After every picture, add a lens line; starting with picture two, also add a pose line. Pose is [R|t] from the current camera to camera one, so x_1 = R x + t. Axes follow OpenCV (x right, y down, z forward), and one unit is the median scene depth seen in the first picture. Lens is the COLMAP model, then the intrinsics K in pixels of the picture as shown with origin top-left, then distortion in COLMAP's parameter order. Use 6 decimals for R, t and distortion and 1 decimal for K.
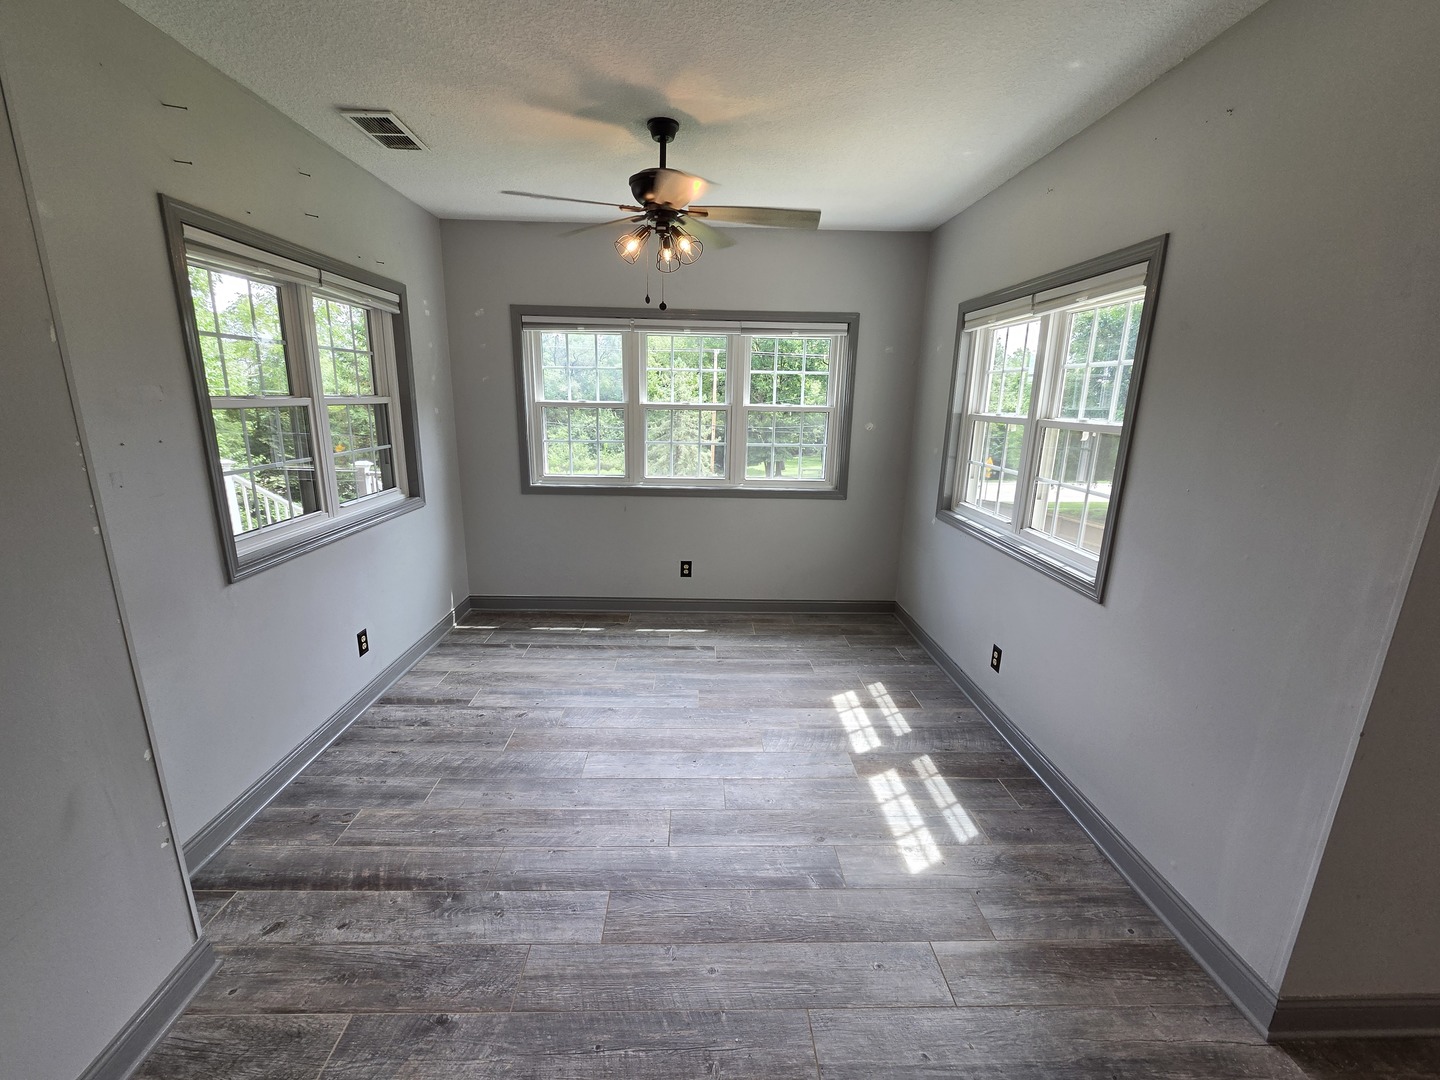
lens RADIAL K [[590.2, 0, 710.0], [0, 590.2, 542.5], [0, 0, 1]] dist [-0.003331, 0.000696]
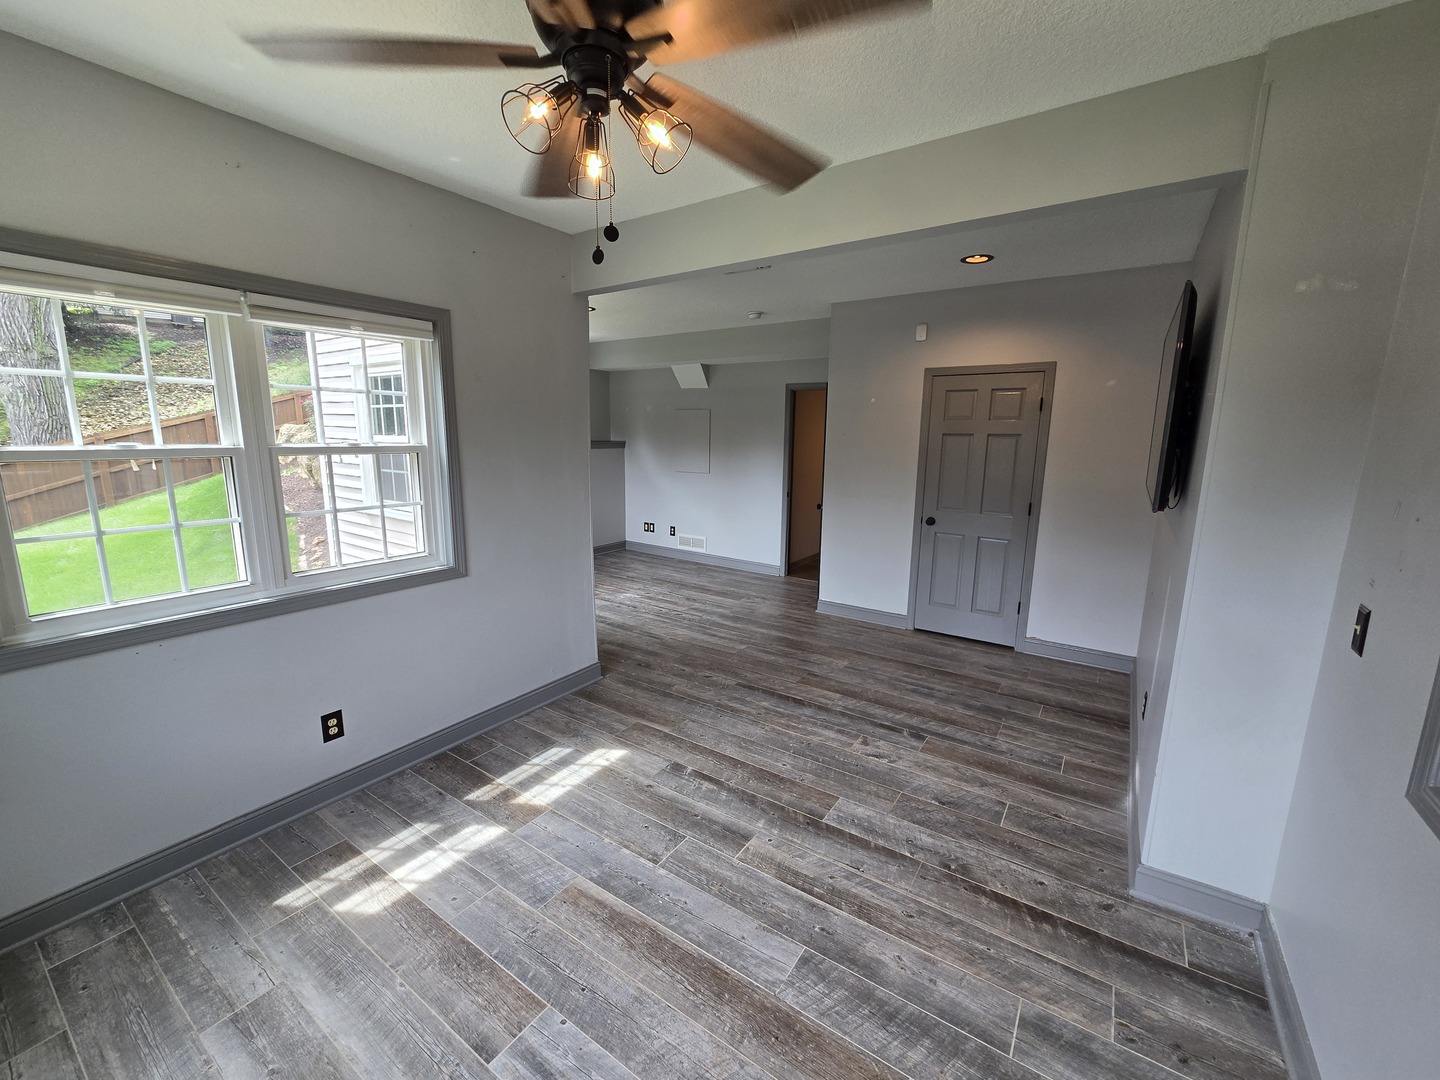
lens RADIAL K [[590.2, 0, 717.5], [0, 590.2, 538.8], [0, 0, 1]] dist [-0.003331, 0.000696]
pose [[-0.812211, -0.133240, 0.567943, -0.492207], [0.115548, 0.917534, 0.380500, -0.371255], [-0.571805, 0.374671, -0.729836, 1.439768]]
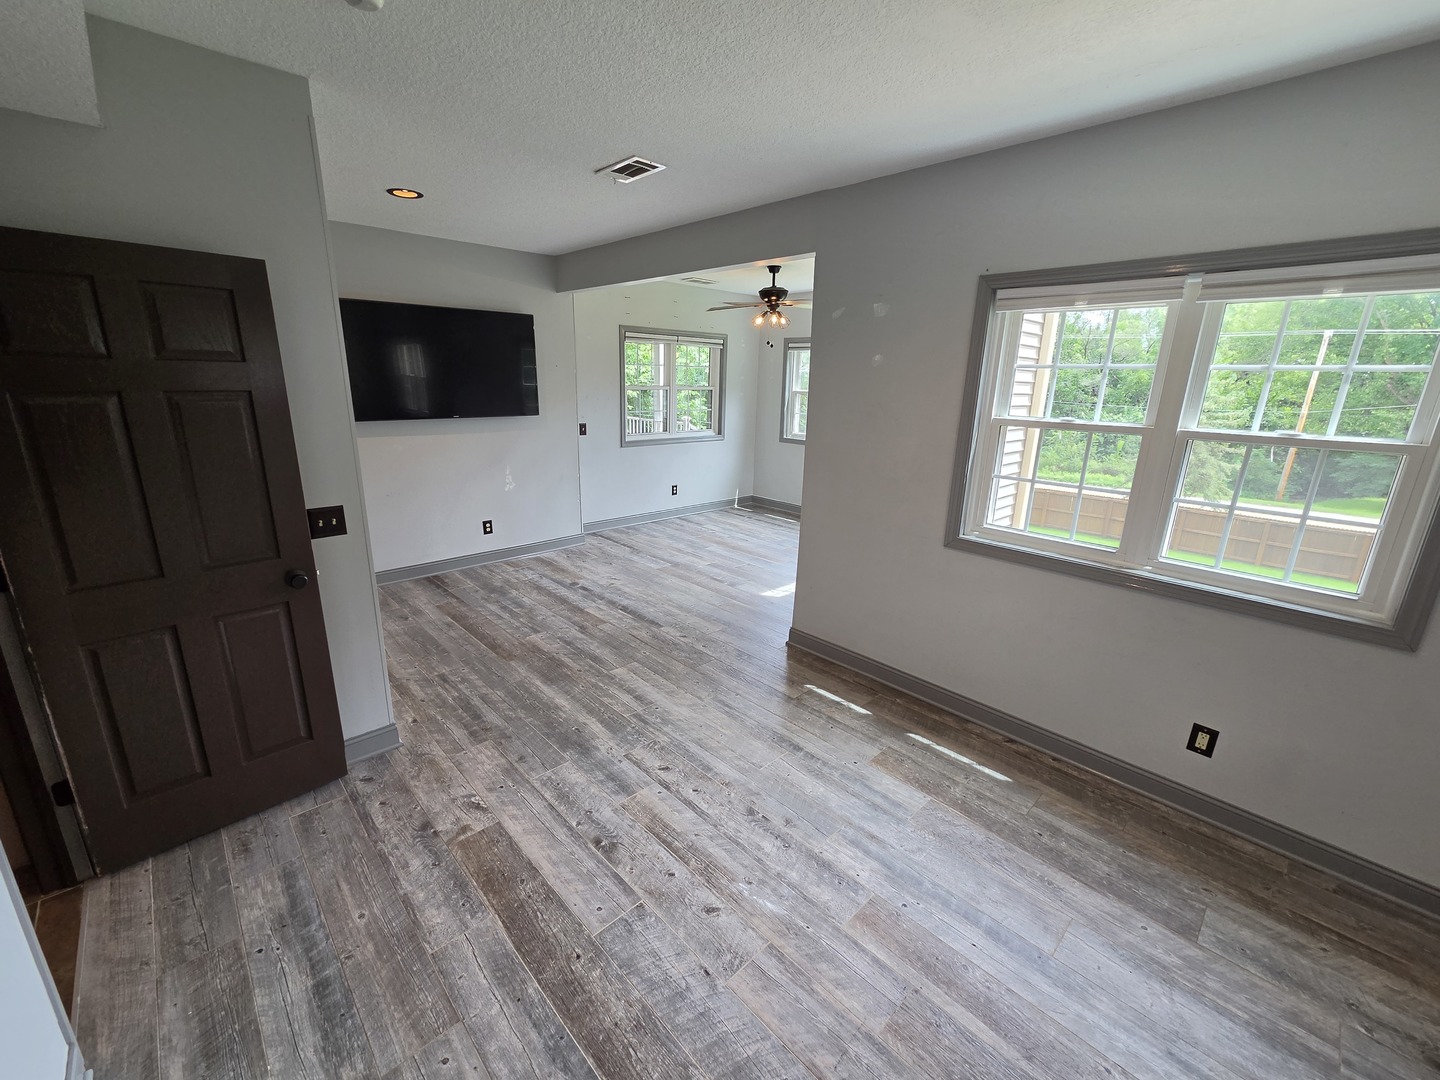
lens RADIAL K [[590.2, 0, 713.7], [0, 590.2, 541.5], [0, 0, 1]] dist [-0.003331, 0.000696]
pose [[0.670555, 0.197697, -0.715033, 1.526313], [-0.190658, 0.977389, 0.091437, 0.151278], [0.716942, 0.075013, 0.693085, -0.631038]]
